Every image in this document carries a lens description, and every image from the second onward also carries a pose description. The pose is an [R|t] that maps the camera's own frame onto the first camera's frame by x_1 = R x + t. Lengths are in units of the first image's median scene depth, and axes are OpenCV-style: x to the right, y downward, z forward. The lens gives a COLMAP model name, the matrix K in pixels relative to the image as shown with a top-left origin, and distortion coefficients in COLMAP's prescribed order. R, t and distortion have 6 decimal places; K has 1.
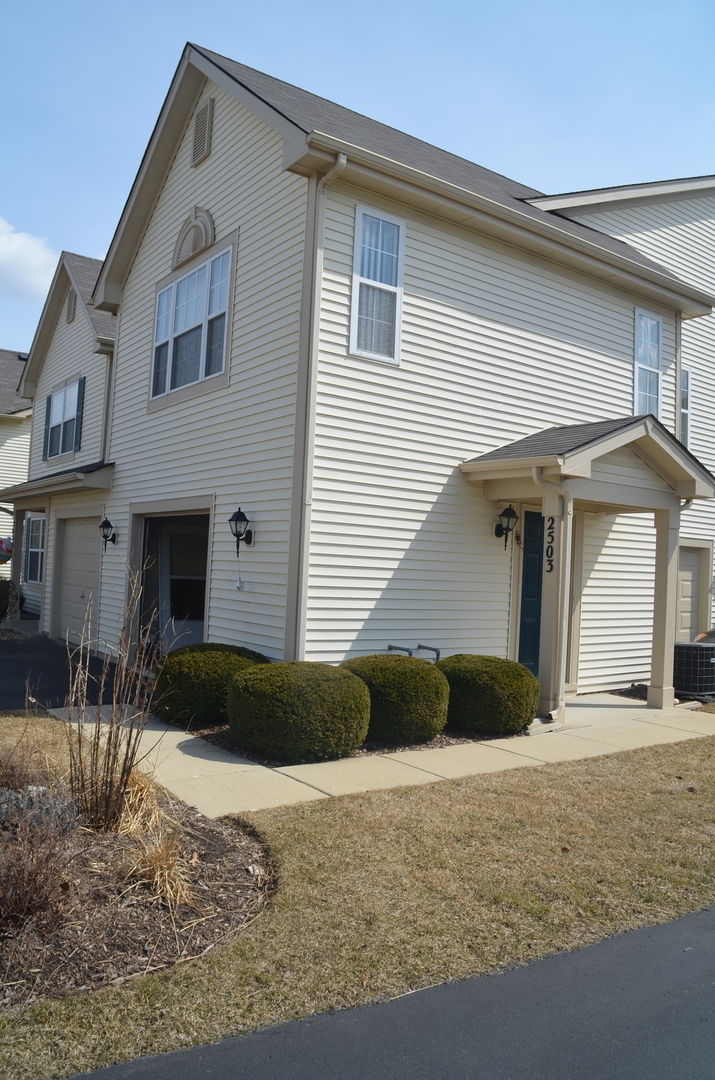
lens RADIAL K [[834.1, 0, 346.7], [0, 834.1, 527.0], [0, 0, 1]] dist [-0.166087, 0.115510]
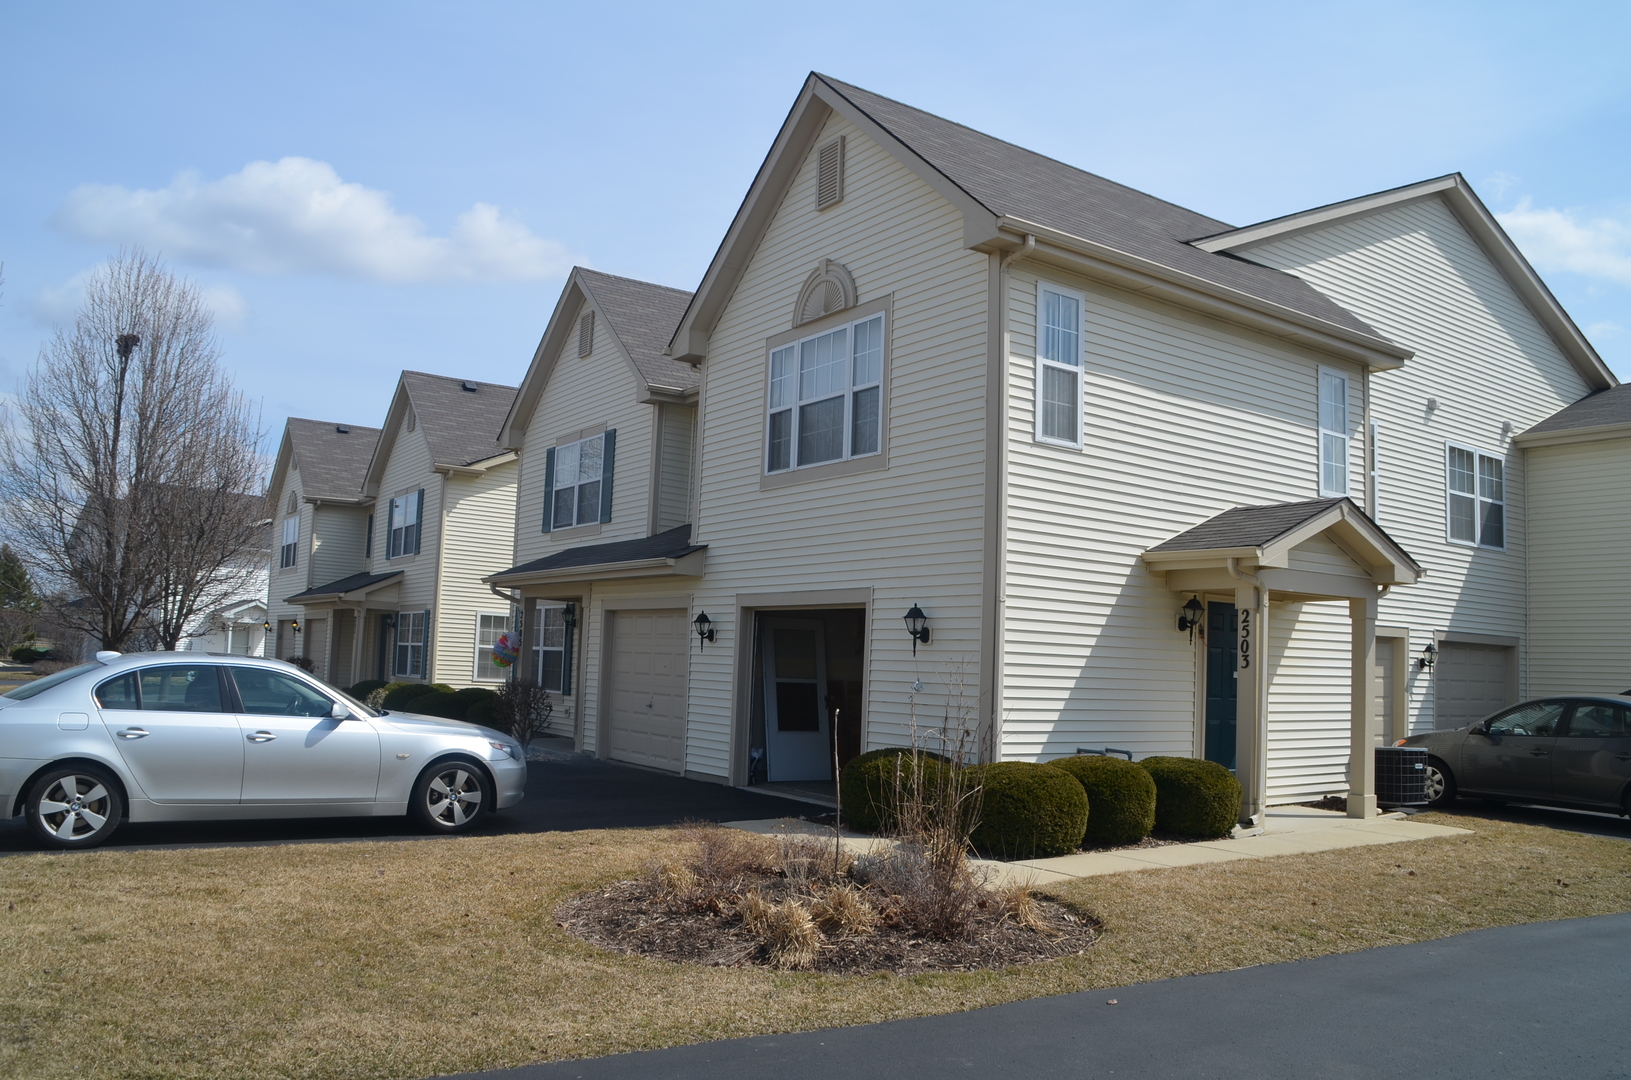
lens RADIAL K [[1259.7, 0, 815.5], [0, 1259.7, 540.0], [0, 0, 1]] dist [-0.166087, 0.115510]
pose [[0.999866, -0.009158, -0.013541, -0.208991], [0.008429, 0.998564, -0.052911, -0.019583], [0.014006, 0.052790, 0.998507, -0.392705]]
